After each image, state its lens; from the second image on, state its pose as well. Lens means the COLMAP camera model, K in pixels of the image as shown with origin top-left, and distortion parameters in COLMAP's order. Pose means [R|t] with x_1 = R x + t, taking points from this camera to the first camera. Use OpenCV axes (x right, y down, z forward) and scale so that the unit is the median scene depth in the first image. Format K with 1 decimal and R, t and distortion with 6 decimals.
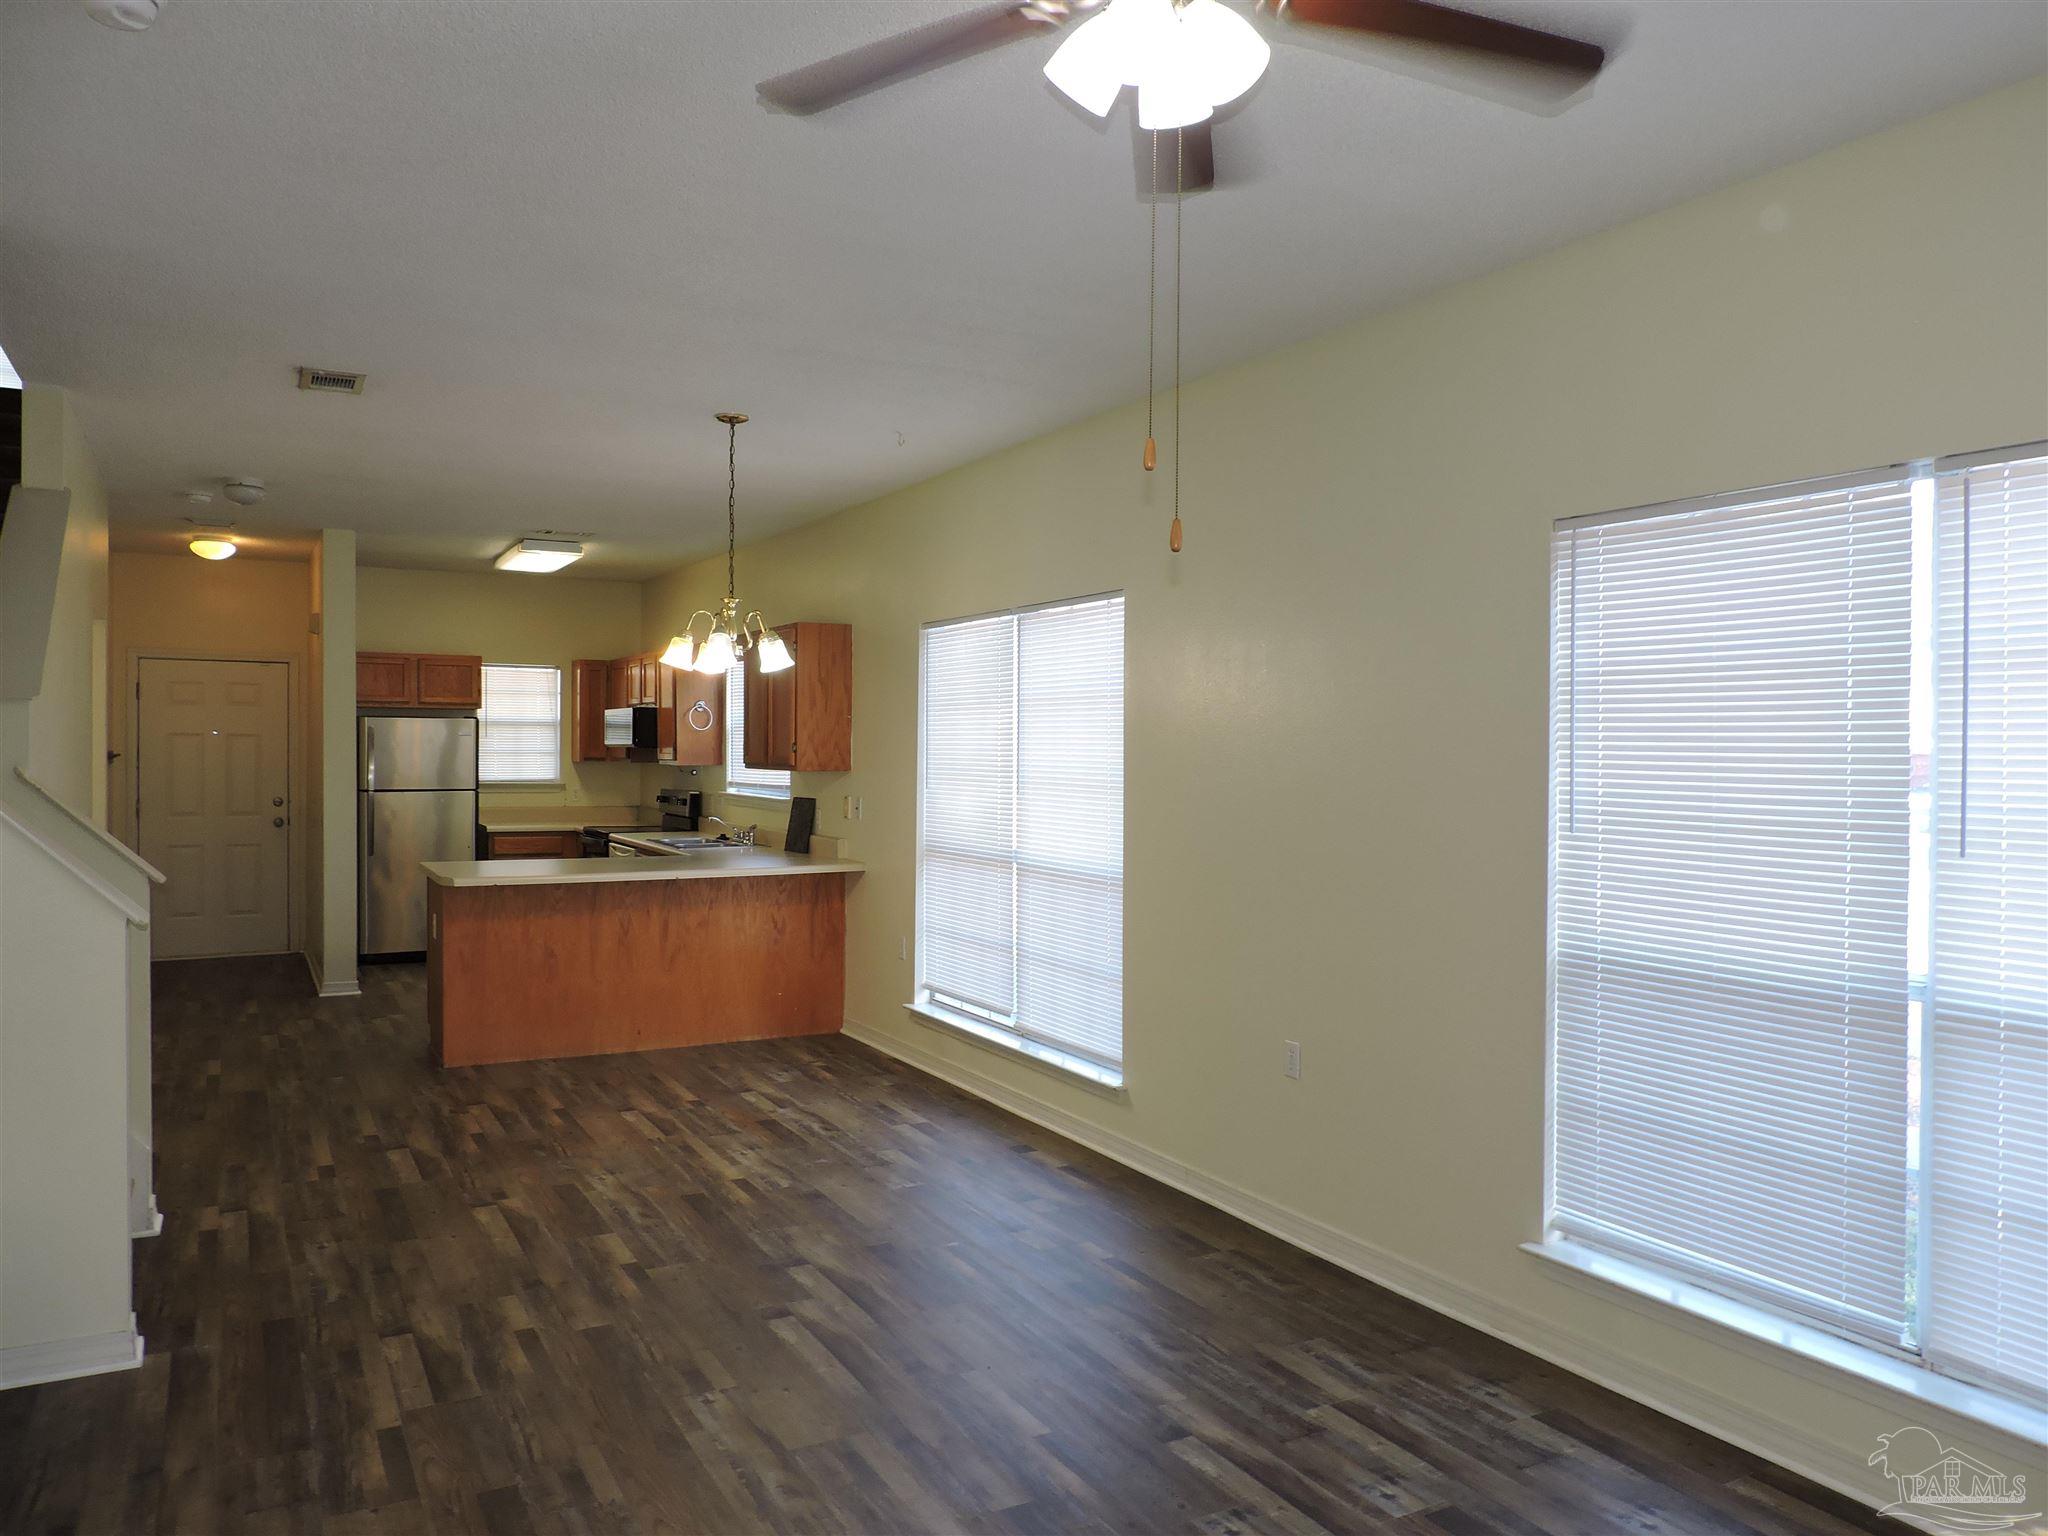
lens RADIAL K [[1464.8, 0, 1024.0], [0, 1464.8, 768.0], [0, 0, 1]] dist [-0.009551, 0.008467]
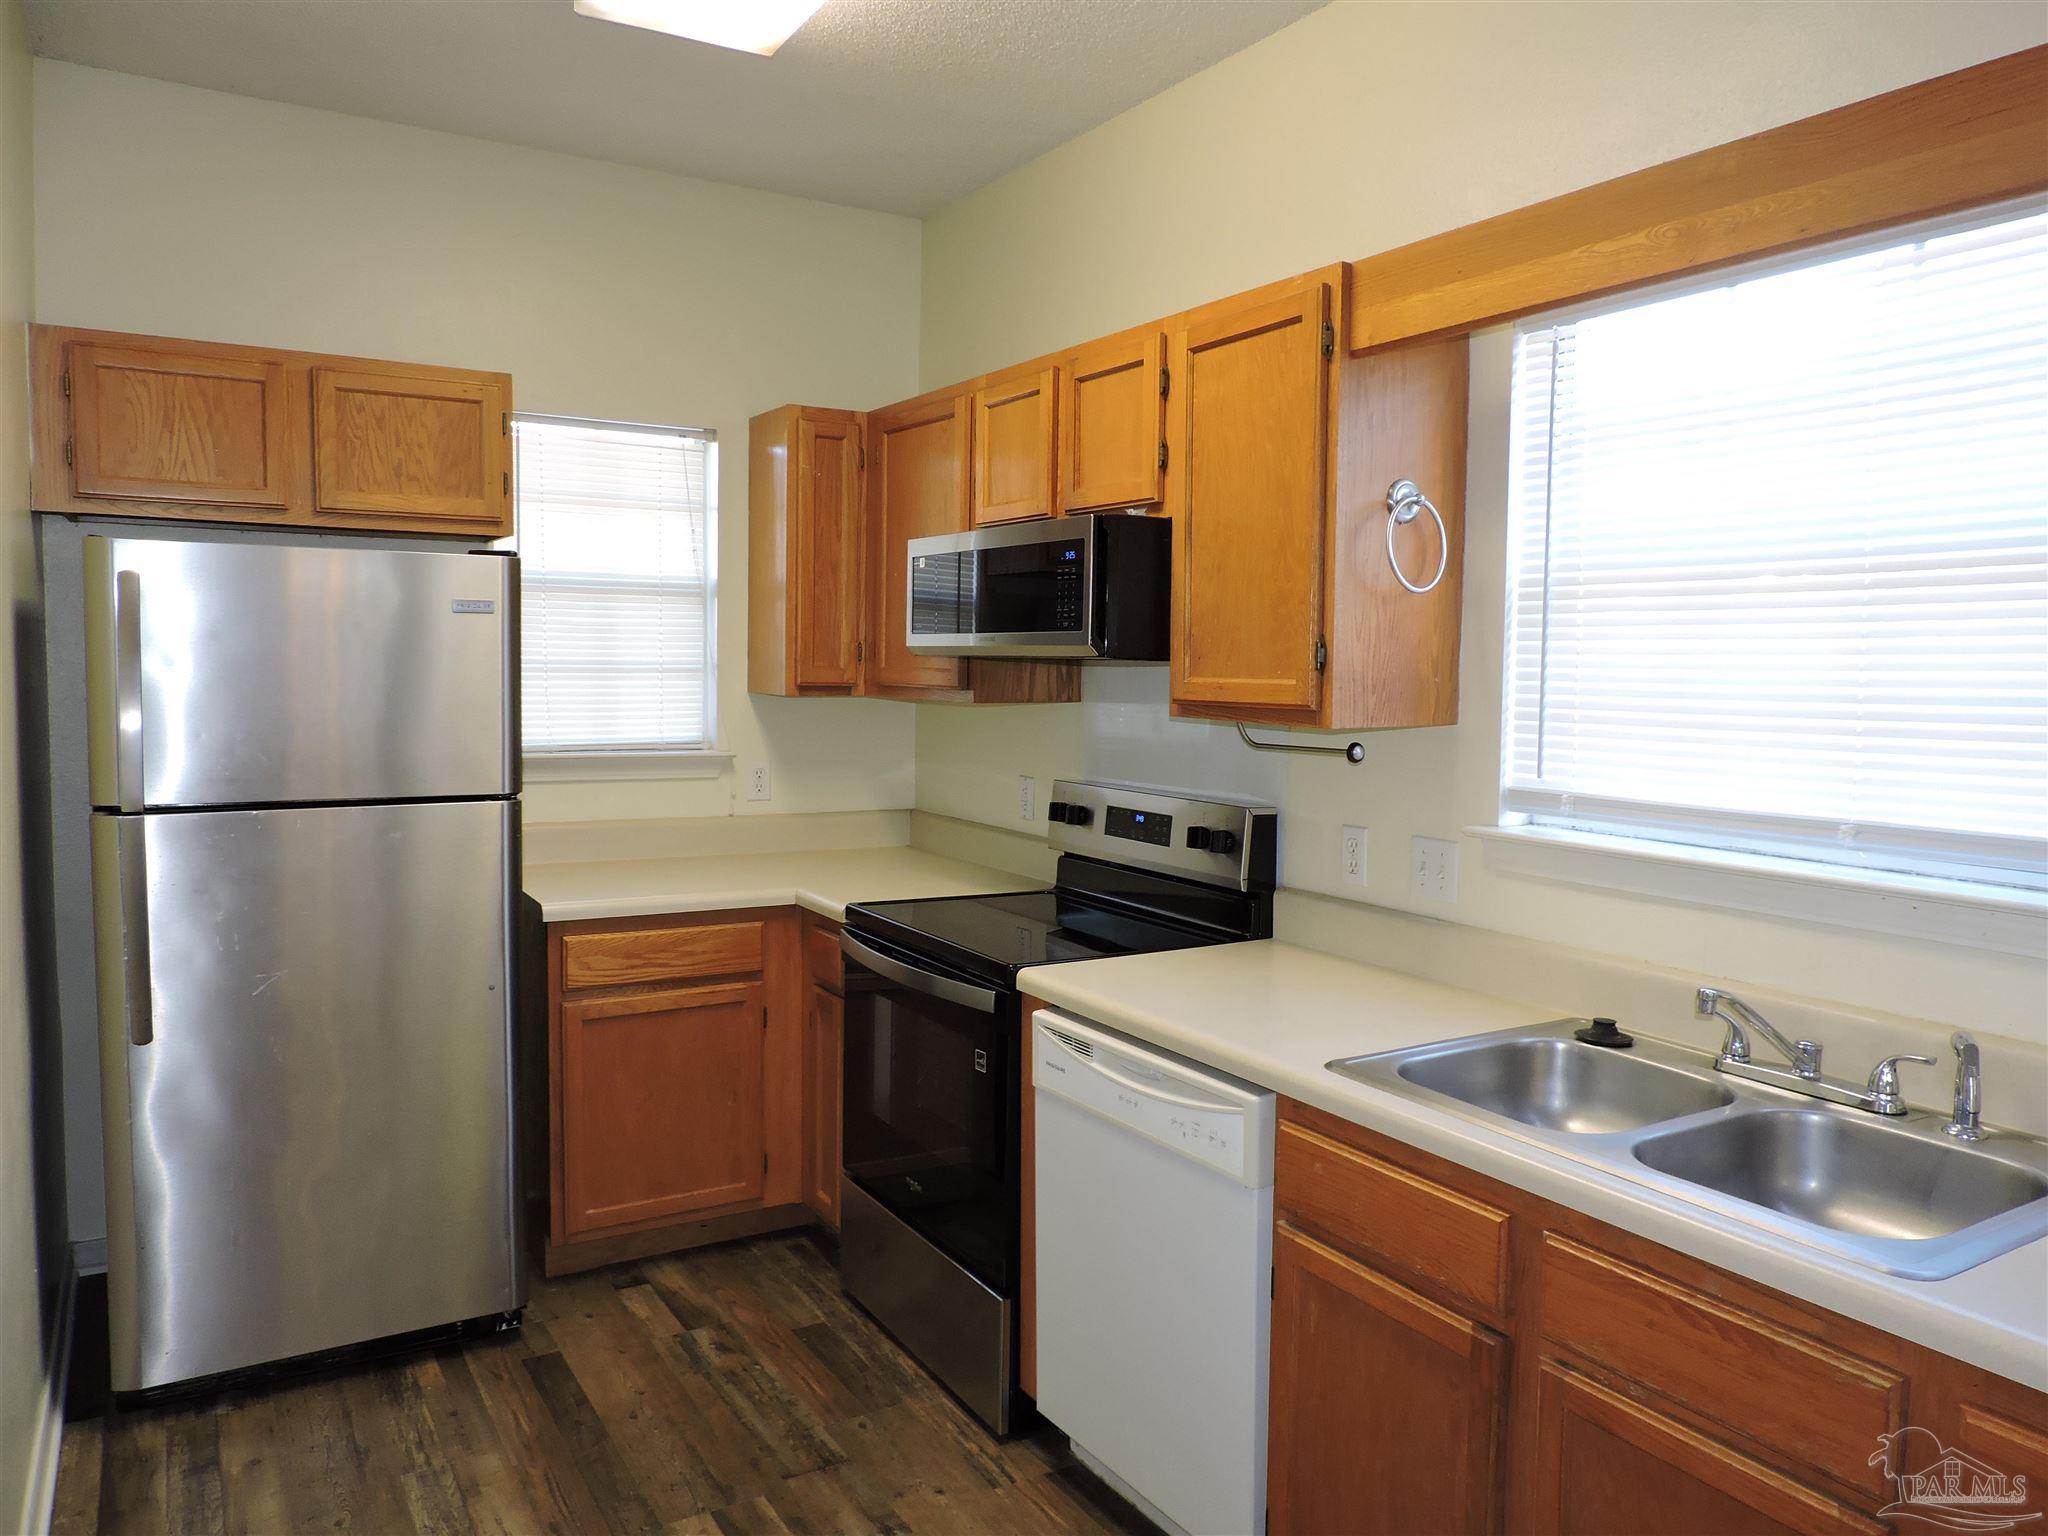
lens RADIAL K [[1464.8, 0, 1024.0], [0, 1464.8, 768.0], [0, 0, 1]] dist [-0.009551, 0.008467]
pose [[0.999325, 0.004911, 0.036411, -0.498294], [-0.006950, 0.998402, 0.056075, -0.013693], [-0.036077, -0.056291, 0.997762, 1.236439]]
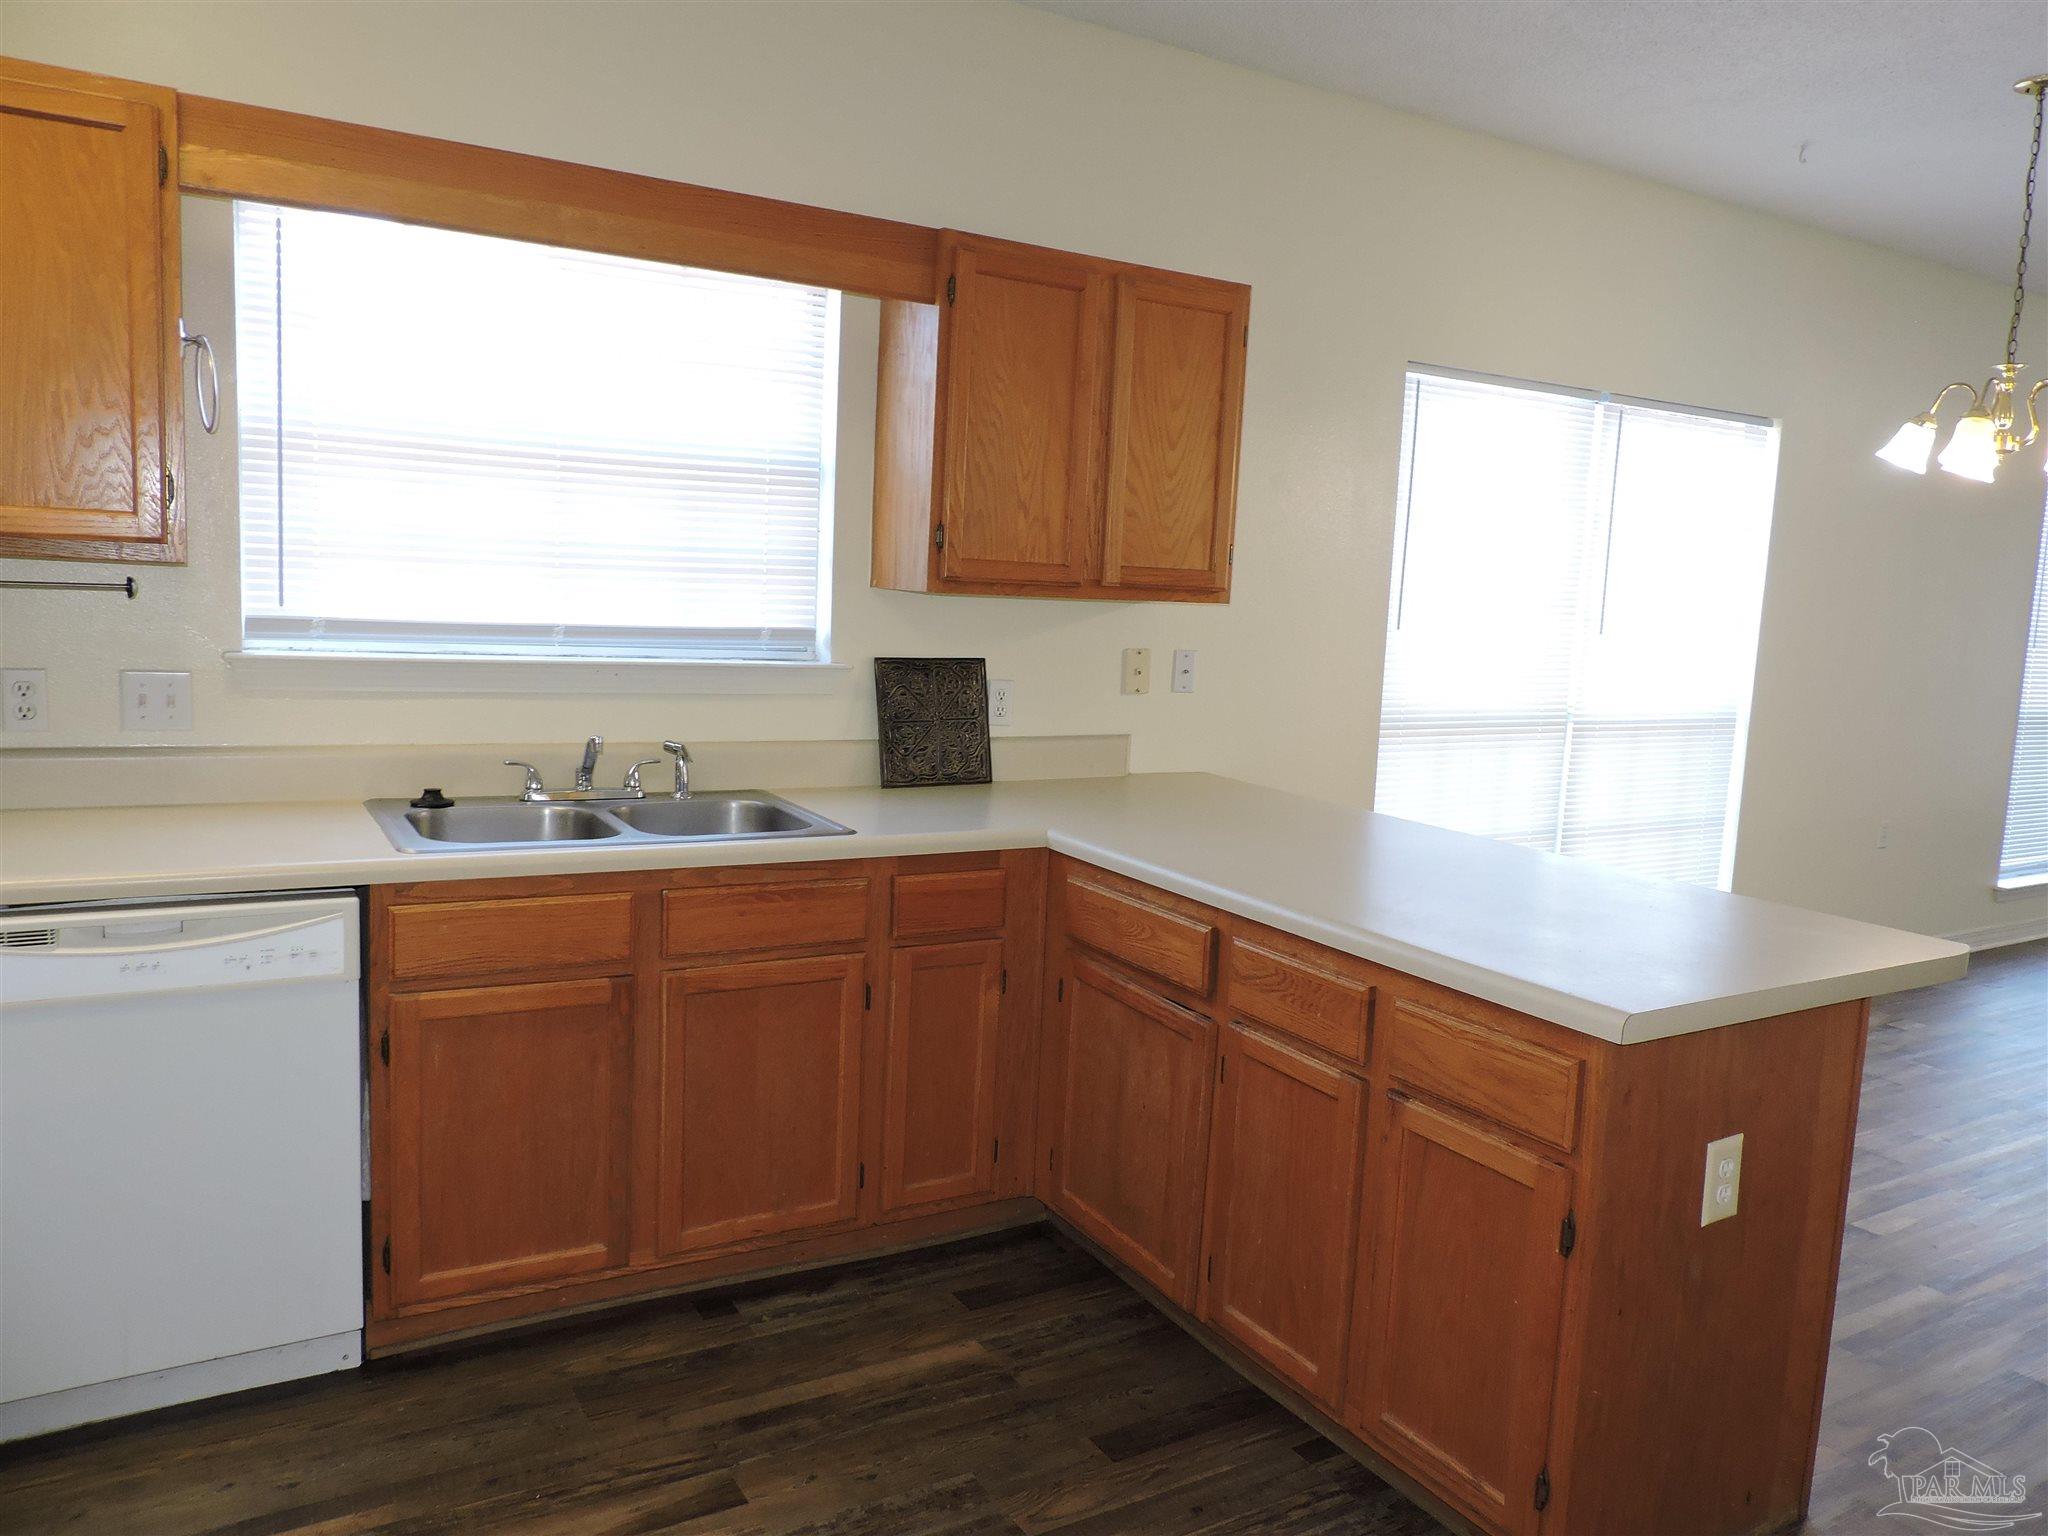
lens RADIAL K [[1439.8, 0, 1078.9], [0, 1439.8, 755.3], [0, 0, 1]] dist [-0.008808, -0.001715]
pose [[-0.046549, -0.126618, 0.990859, -0.828758], [-0.032026, 0.991613, 0.125209, -0.007005], [-0.998403, -0.025905, -0.050213, 1.416224]]
